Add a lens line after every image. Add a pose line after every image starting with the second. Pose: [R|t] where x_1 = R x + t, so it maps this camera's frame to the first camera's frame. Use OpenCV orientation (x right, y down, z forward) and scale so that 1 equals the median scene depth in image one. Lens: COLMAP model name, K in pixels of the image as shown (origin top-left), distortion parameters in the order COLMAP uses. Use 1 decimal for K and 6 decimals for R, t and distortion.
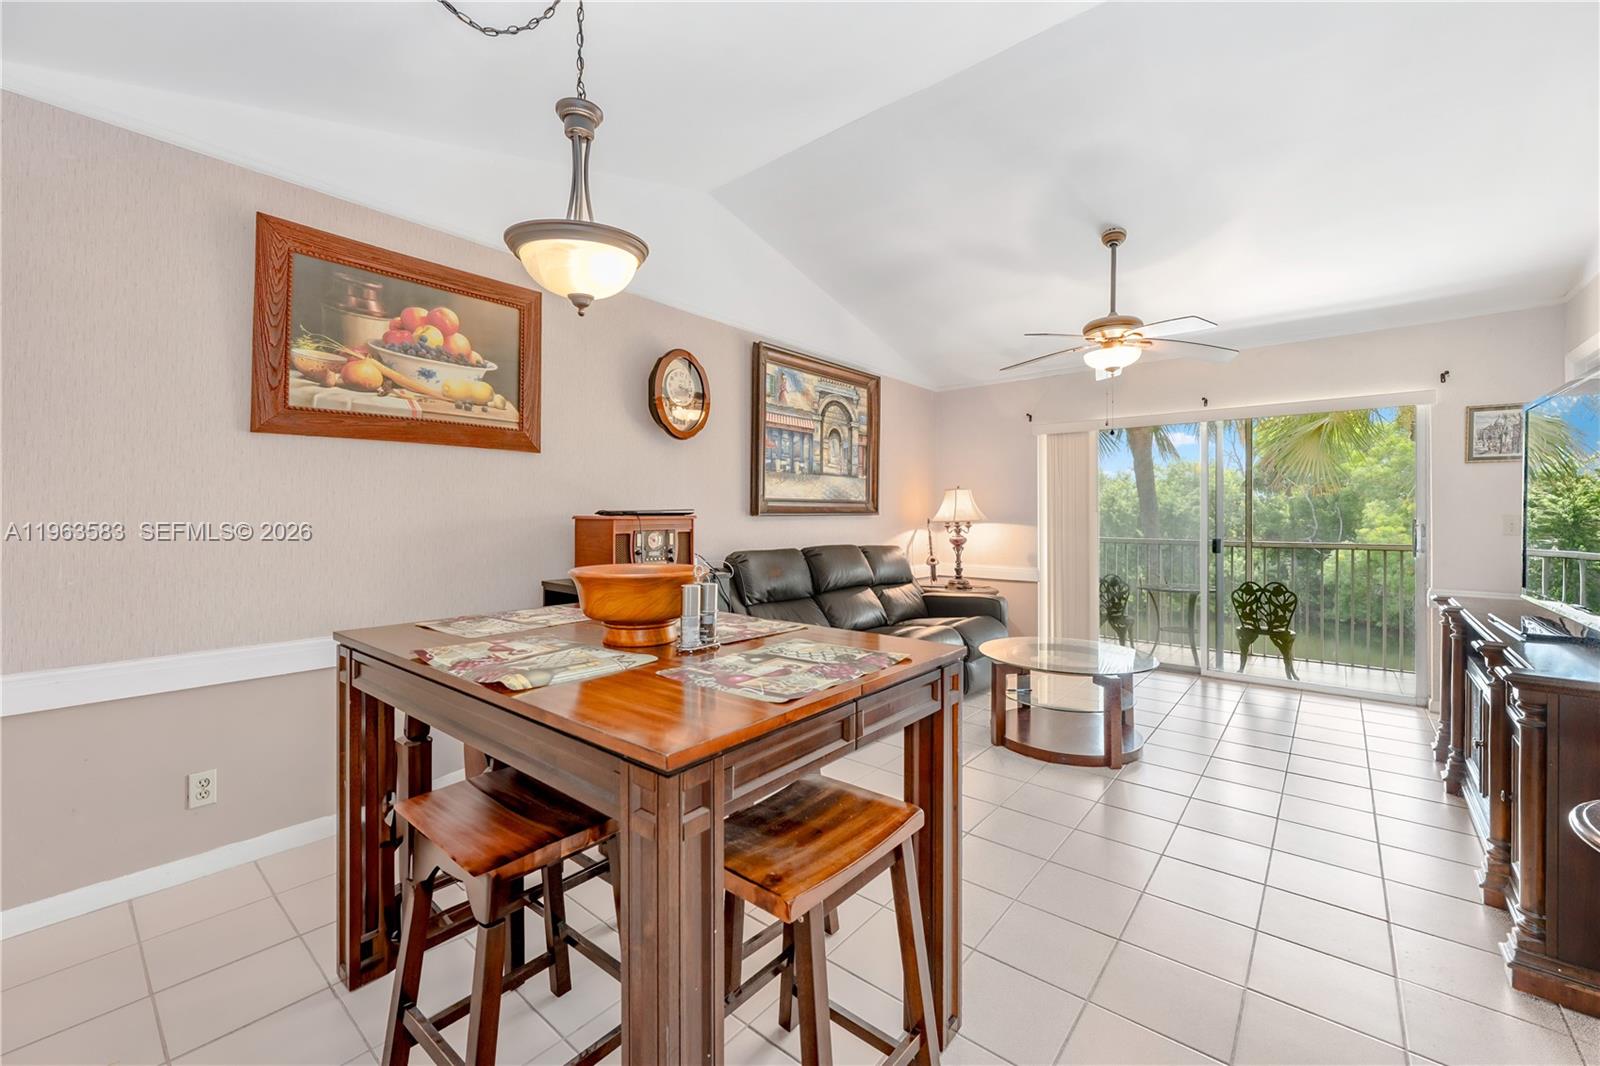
lens RADIAL K [[641.9, 0, 795.4], [0, 641.9, 515.2], [0, 0, 1]] dist [-0.000058, 0.000126]
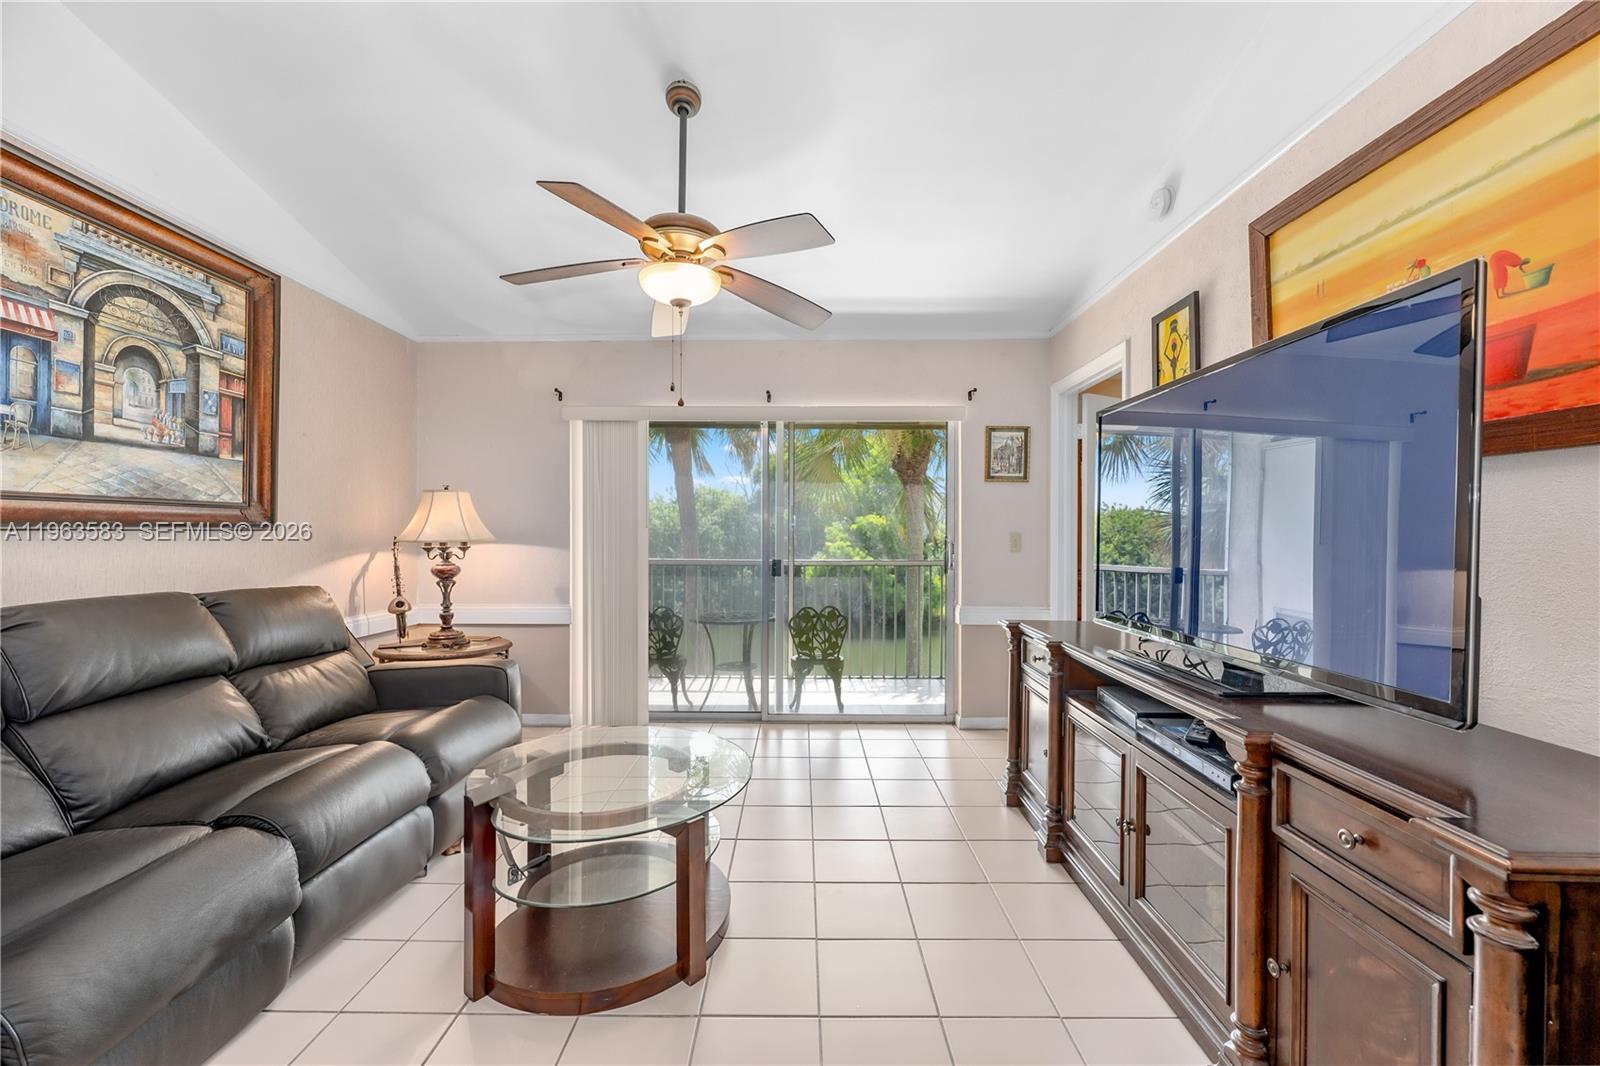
lens RADIAL K [[636.8, 0, 800.0], [0, 636.8, 533.0], [0, 0, 1]] dist [0.002868, 0.000327]
pose [[0.766158, 0.001760, 0.642650, 0.135751], [-0.001340, 0.999998, -0.001141, 0.002260], [-0.642651, 0.000014, 0.766159, 0.336033]]
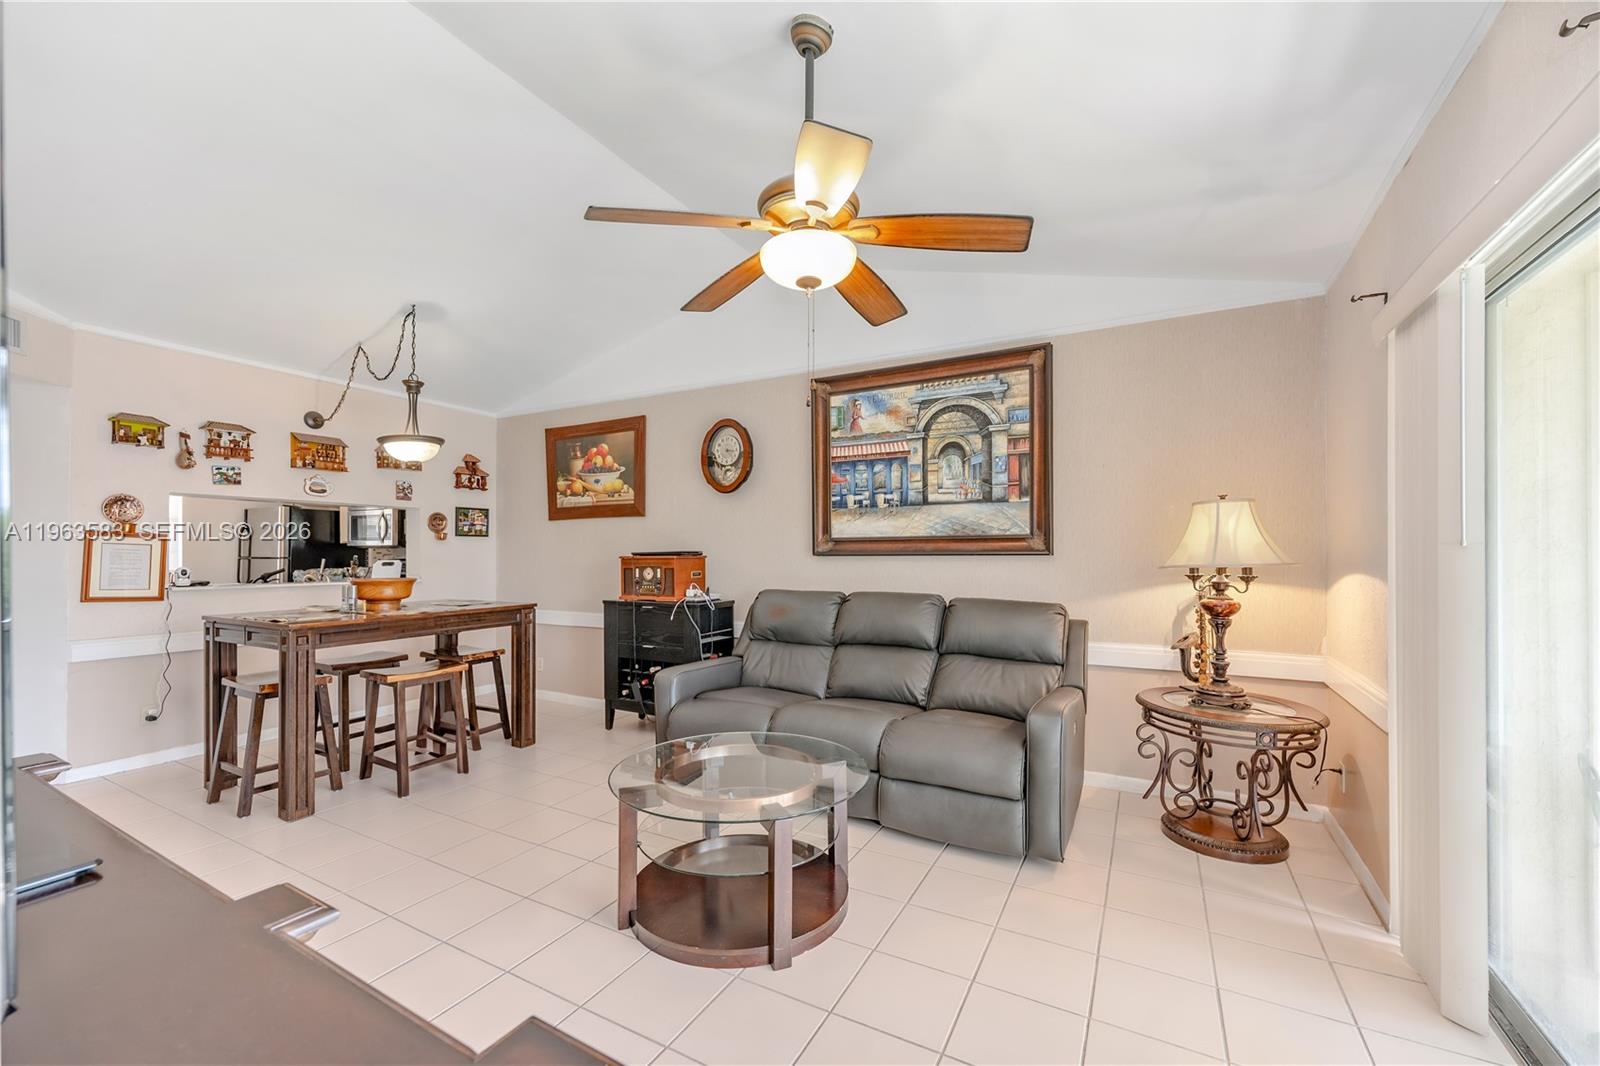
lens RADIAL K [[636.8, 0, 800.0], [0, 636.8, 533.0], [0, 0, 1]] dist [0.002868, 0.000327]
pose [[0.195528, -0.037374, -0.979986, 0.785808], [-0.000321, 0.999271, -0.038174, 0.002344], [0.980698, 0.007778, 0.195373, 0.695333]]
